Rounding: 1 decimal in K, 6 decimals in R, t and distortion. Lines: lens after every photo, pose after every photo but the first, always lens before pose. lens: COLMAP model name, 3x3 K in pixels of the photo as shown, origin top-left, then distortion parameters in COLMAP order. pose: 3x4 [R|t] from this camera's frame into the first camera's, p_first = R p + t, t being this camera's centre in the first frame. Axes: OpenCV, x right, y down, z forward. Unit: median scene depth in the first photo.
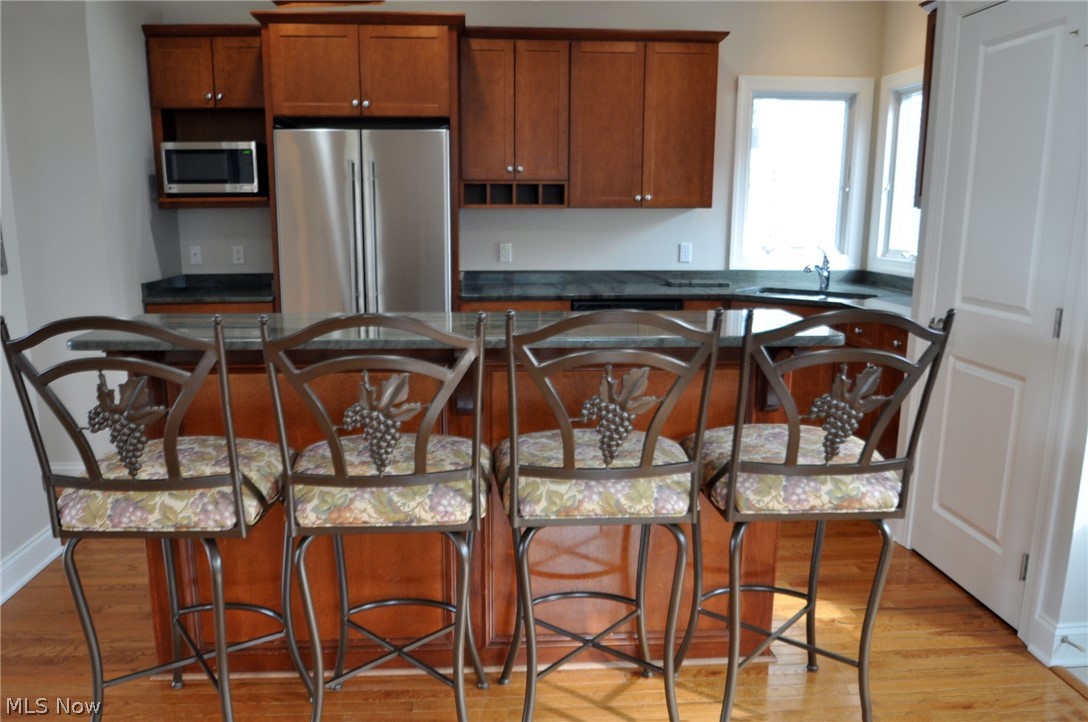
lens RADIAL K [[827.5, 0, 542.8], [0, 827.5, 392.1], [0, 0, 1]] dist [-0.056327, 0.005421]
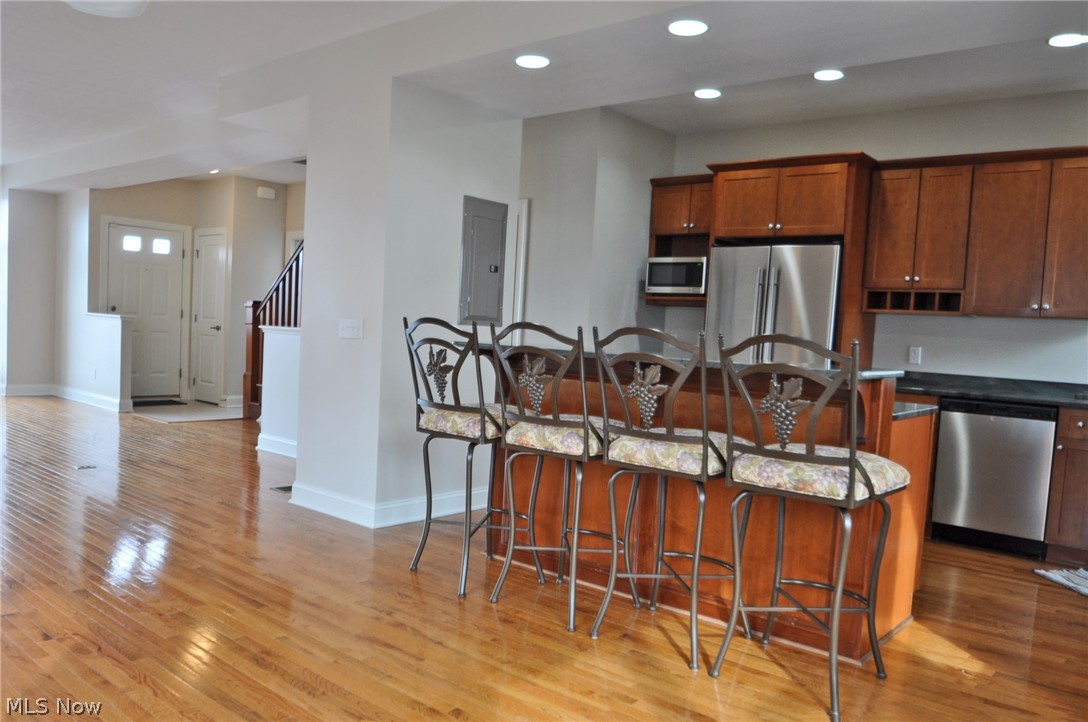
lens RADIAL K [[827.5, 0, 542.8], [0, 827.5, 392.1], [0, 0, 1]] dist [-0.056327, 0.005421]
pose [[0.719738, 0.088892, -0.688532, 0.412132], [-0.198088, 0.976836, -0.080952, 0.075567], [0.665386, 0.194654, 0.720674, -0.117023]]
